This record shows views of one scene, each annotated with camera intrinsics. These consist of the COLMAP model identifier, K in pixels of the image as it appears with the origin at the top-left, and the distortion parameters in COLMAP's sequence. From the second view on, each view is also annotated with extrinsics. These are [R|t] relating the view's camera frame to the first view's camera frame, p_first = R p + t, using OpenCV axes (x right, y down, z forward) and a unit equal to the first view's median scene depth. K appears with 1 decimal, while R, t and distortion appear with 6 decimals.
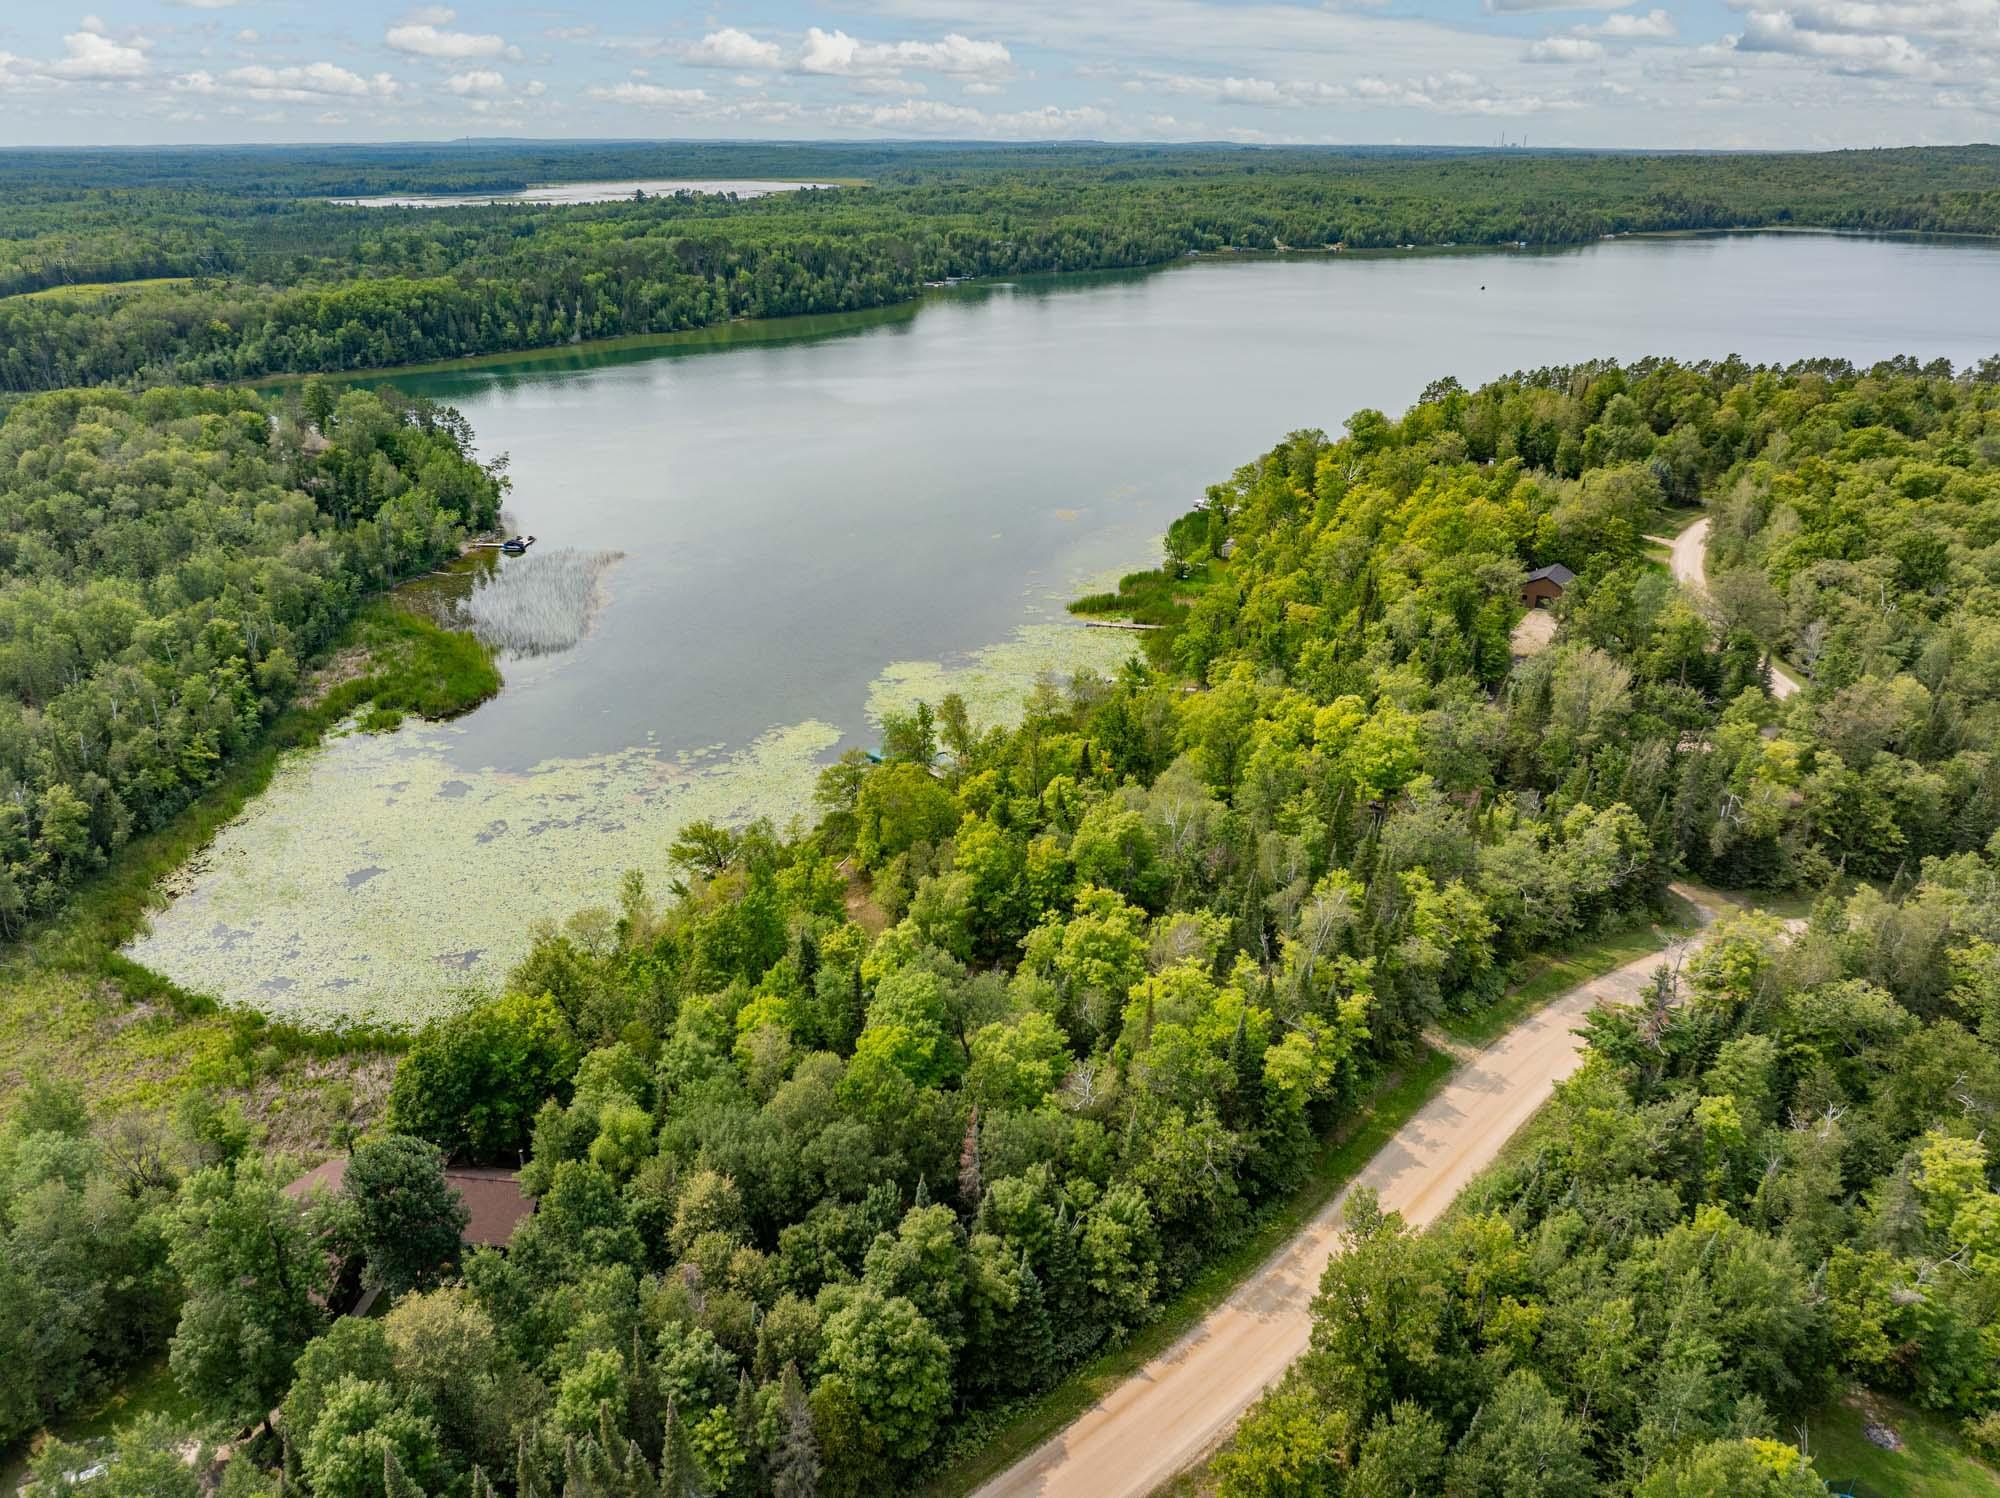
lens RADIAL K [[1414.9, 0, 1000.0], [0, 1414.9, 749.0], [0, 0, 1]] dist [-0.068768, 0.041223]
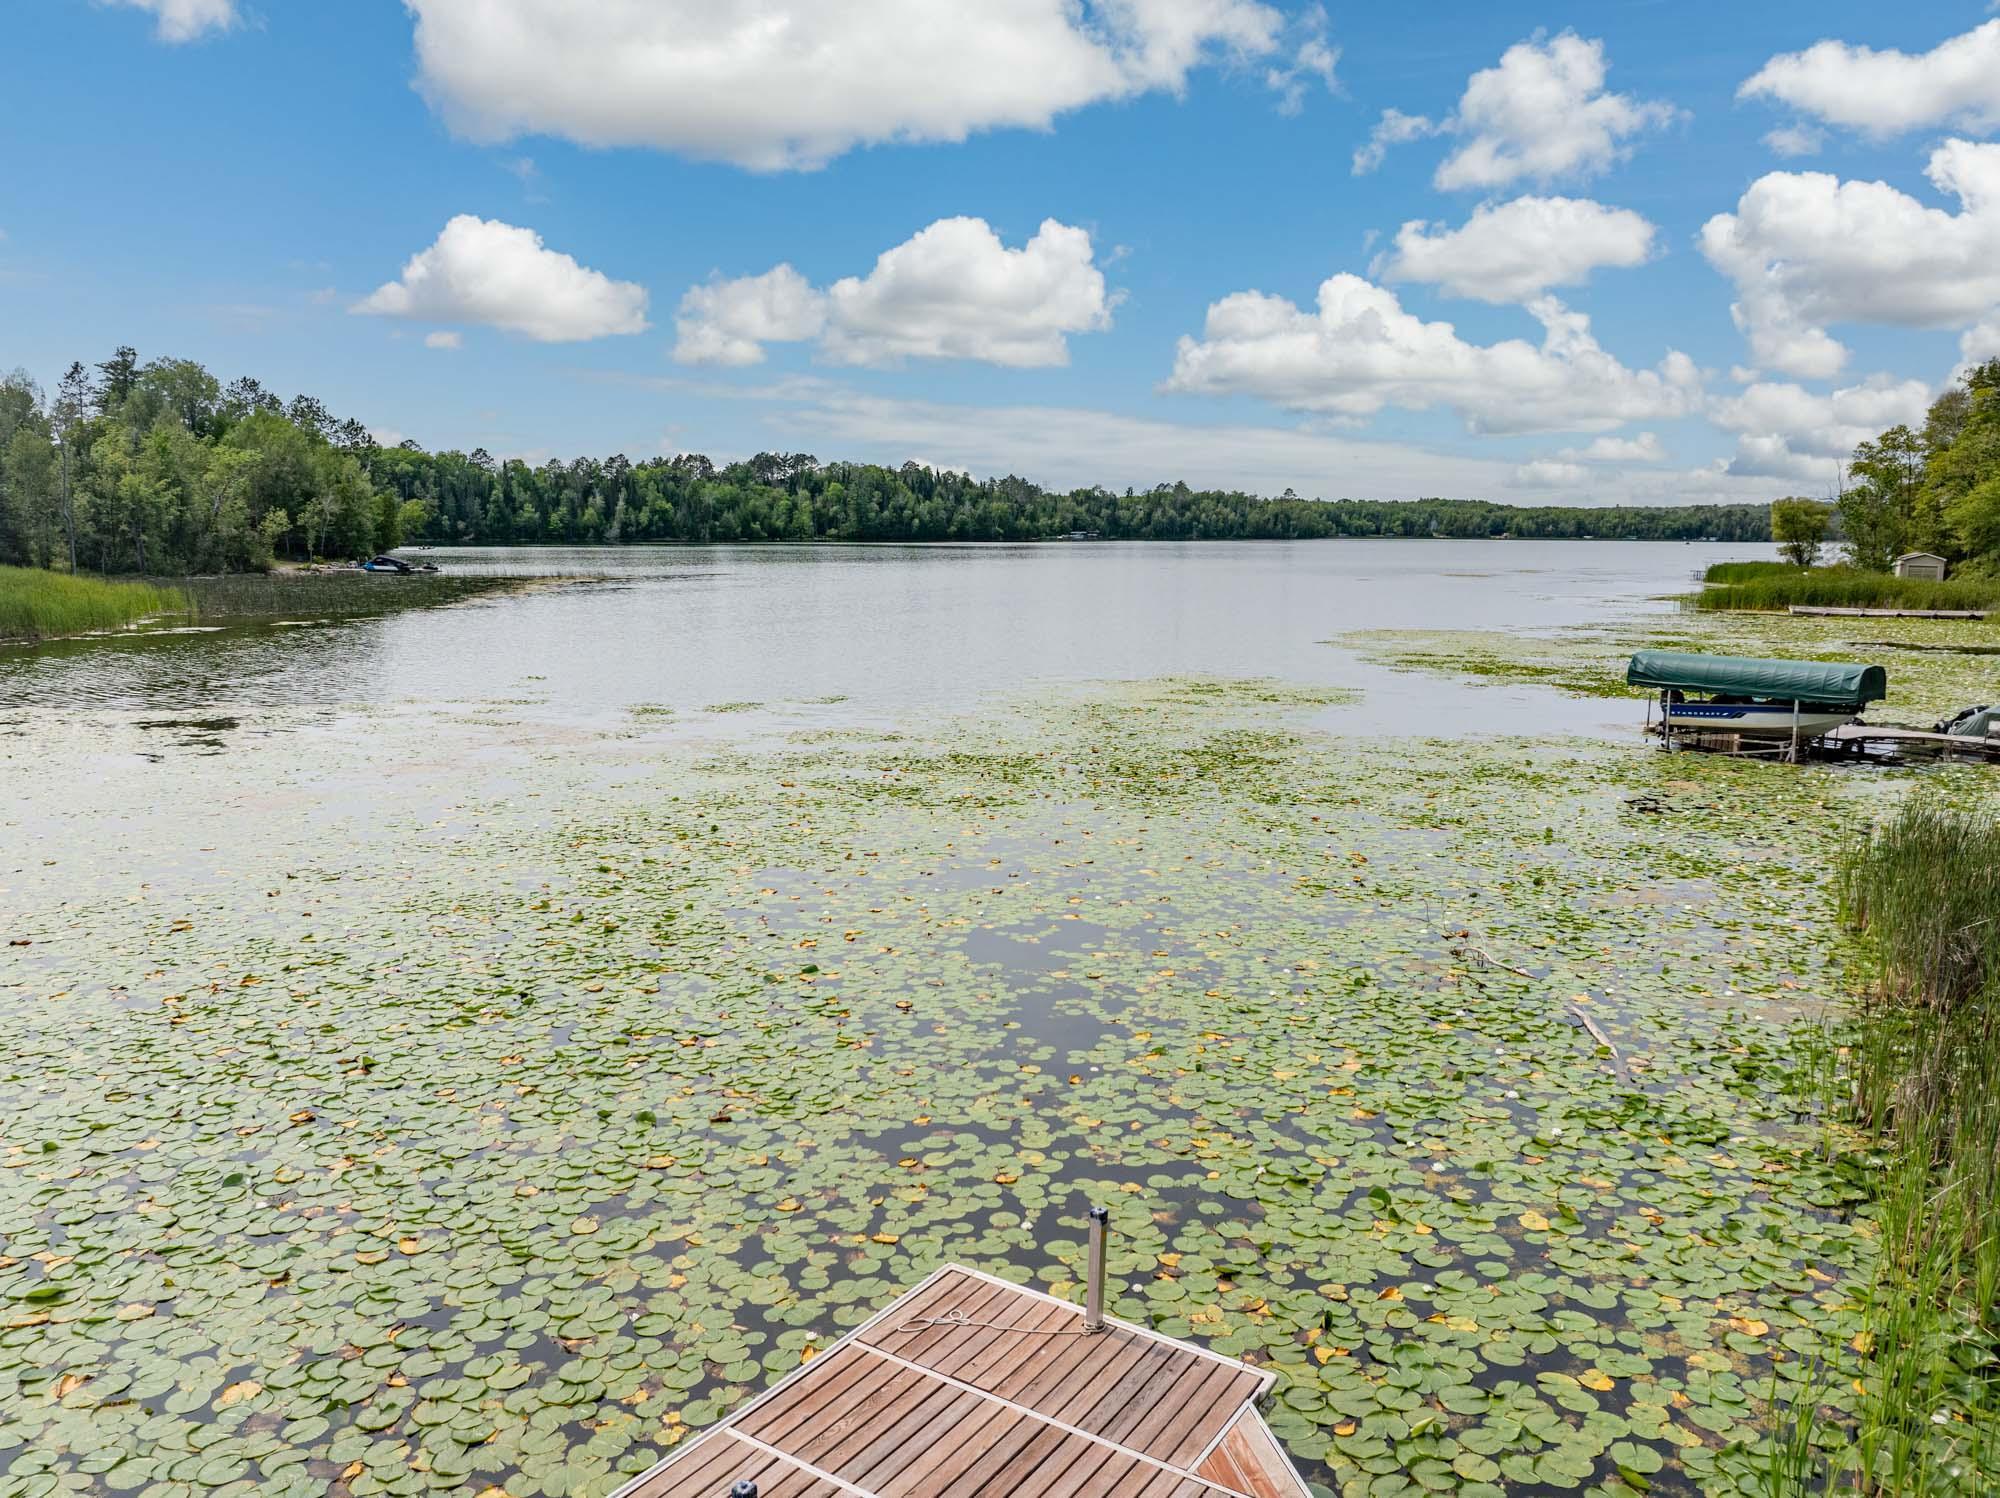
lens RADIAL K [[1469.5, 0, 1000.0], [0, 1469.5, 749.0], [0, 0, 1]] dist [-0.039403, -0.001478]
pose [[0.998906, 0.009735, -0.045730, -0.054983], [-0.021291, 0.965496, -0.259547, 0.022704], [0.041626, 0.260237, 0.964647, 0.268287]]
